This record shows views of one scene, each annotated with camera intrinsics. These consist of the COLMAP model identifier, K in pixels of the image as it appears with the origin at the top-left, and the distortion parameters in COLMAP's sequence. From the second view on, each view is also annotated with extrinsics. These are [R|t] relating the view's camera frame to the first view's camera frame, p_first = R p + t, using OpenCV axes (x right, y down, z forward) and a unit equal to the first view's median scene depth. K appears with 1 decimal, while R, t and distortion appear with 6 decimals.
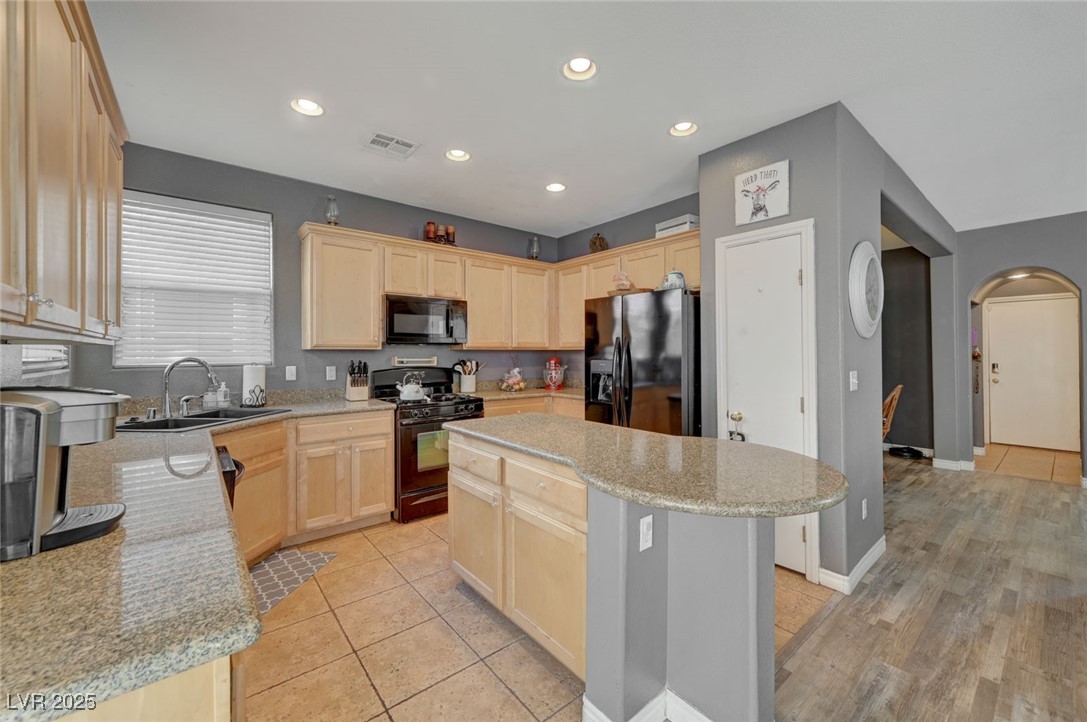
lens RADIAL K [[434.3, 0, 544.1], [0, 434.3, 348.3], [0, 0, 1]] dist [0.003364, -0.000039]
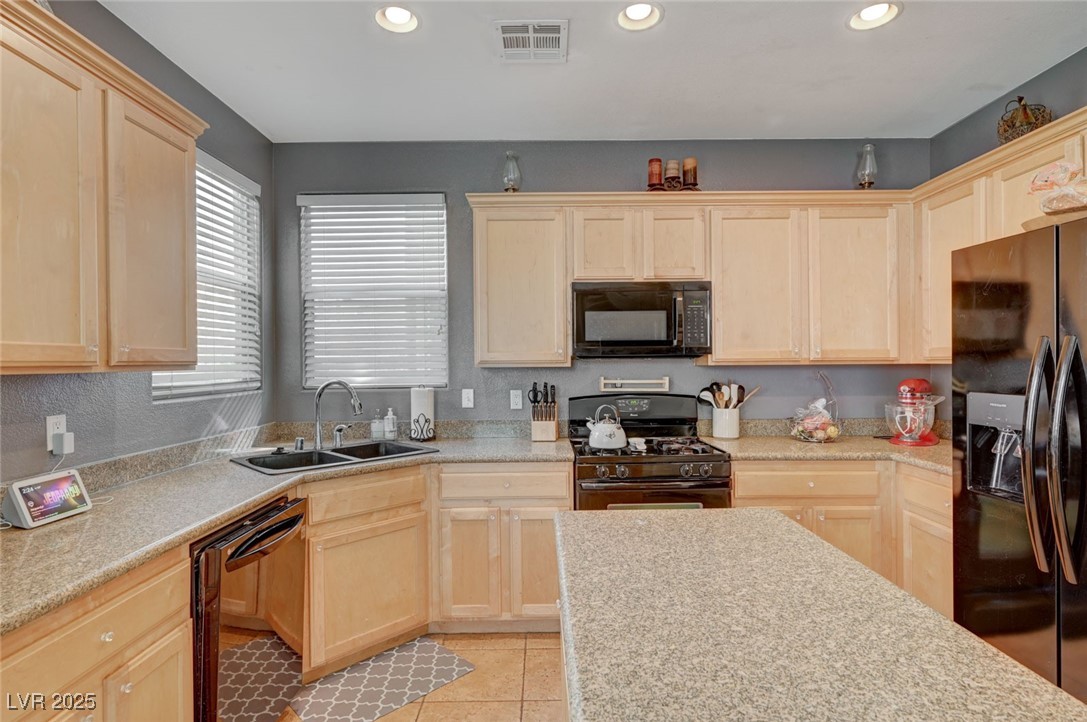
lens RADIAL K [[554.3, 0, 546.9], [0, 554.3, 364.0], [0, 0, 1]] dist [0.004176, 0.000389]
pose [[0.775866, -0.001839, -0.630895, 0.132894], [0.012982, 0.999831, 0.013050, -0.013341], [0.630764, -0.018315, 0.775758, 0.325379]]
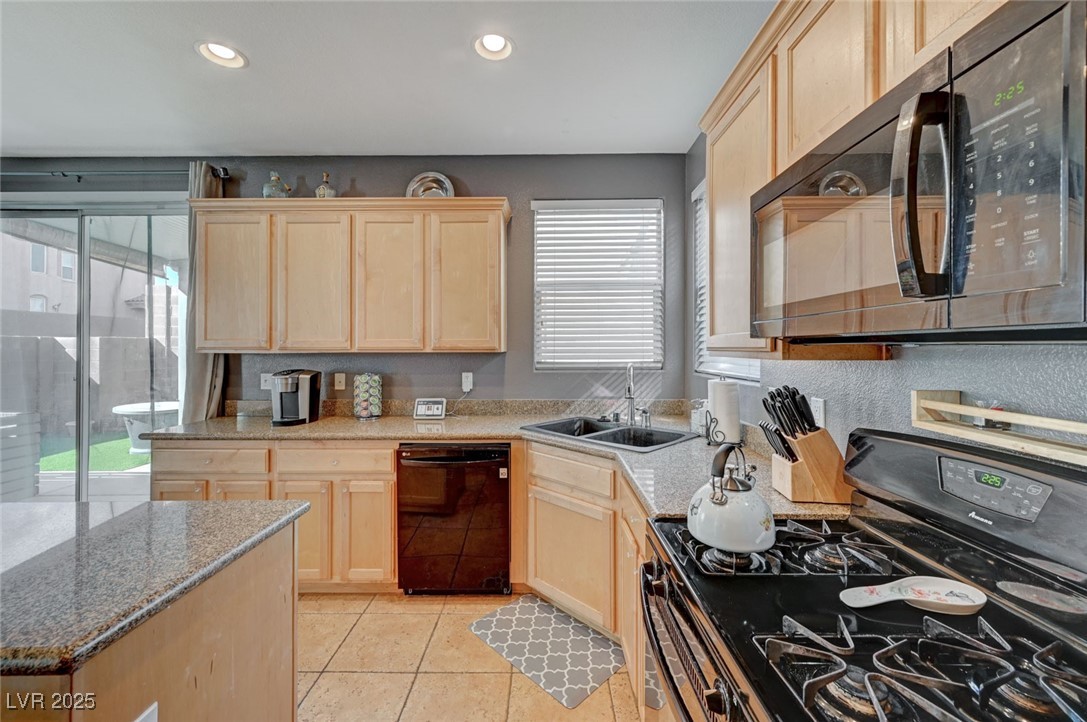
lens RADIAL K [[434.3, 0, 536.2], [0, 434.3, 350.0], [0, 0, 1]] dist [0.003364, -0.000039]
pose [[-0.648481, 0.012921, -0.761121, -0.005072], [0.014182, 0.999887, 0.004891, -0.010831], [0.761098, -0.007622, -0.648592, 1.094605]]
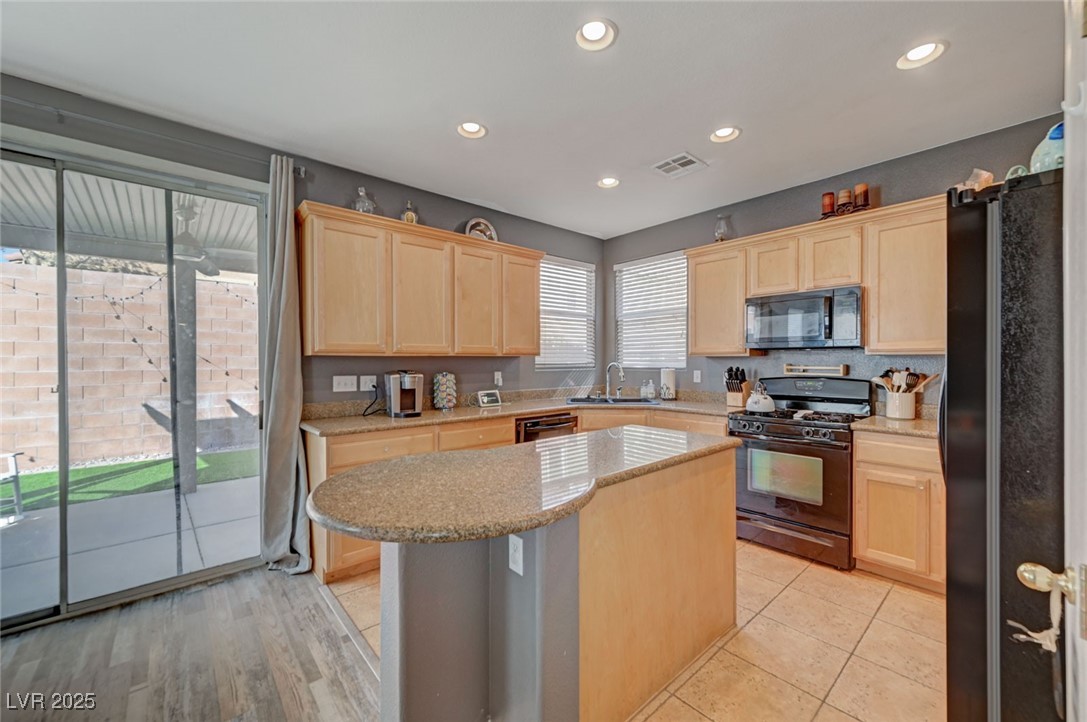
lens RADIAL K [[434.3, 0, 536.1], [0, 434.3, 363.2], [0, 0, 1]] dist [0.003364, -0.000039]
pose [[0.026521, 0.008820, -0.999609, 0.586577], [0.013494, 0.999867, 0.009181, 0.003604], [0.999557, -0.013732, 0.026398, 0.507434]]
